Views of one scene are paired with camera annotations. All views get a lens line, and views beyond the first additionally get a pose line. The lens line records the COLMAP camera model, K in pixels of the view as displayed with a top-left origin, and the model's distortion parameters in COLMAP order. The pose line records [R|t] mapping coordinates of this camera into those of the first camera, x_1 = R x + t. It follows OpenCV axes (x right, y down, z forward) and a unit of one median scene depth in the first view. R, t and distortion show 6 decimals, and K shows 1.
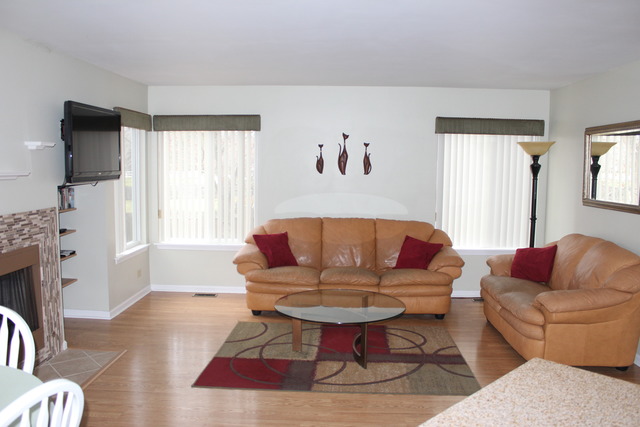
lens RADIAL K [[544.5, 0, 321.6], [0, 544.5, 212.9], [0, 0, 1]] dist [-0.142463, 0.126351]
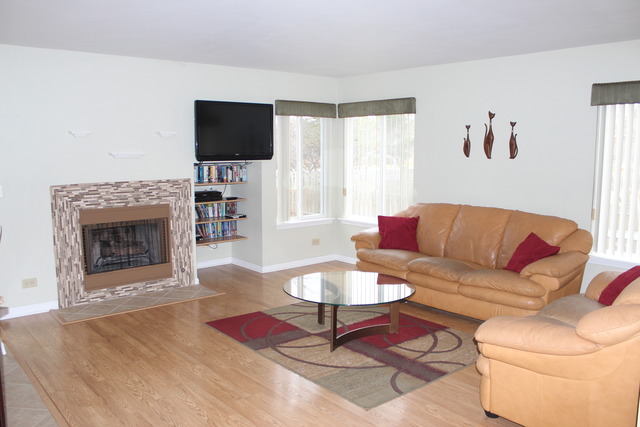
lens RADIAL K [[544.5, 0, 310.4], [0, 544.5, 212.3], [0, 0, 1]] dist [-0.142463, 0.126351]
pose [[0.667878, 0.078894, -0.740077, 0.653166], [-0.060829, 0.996826, 0.051369, -0.012906], [0.741780, 0.010710, 0.670557, 0.256215]]
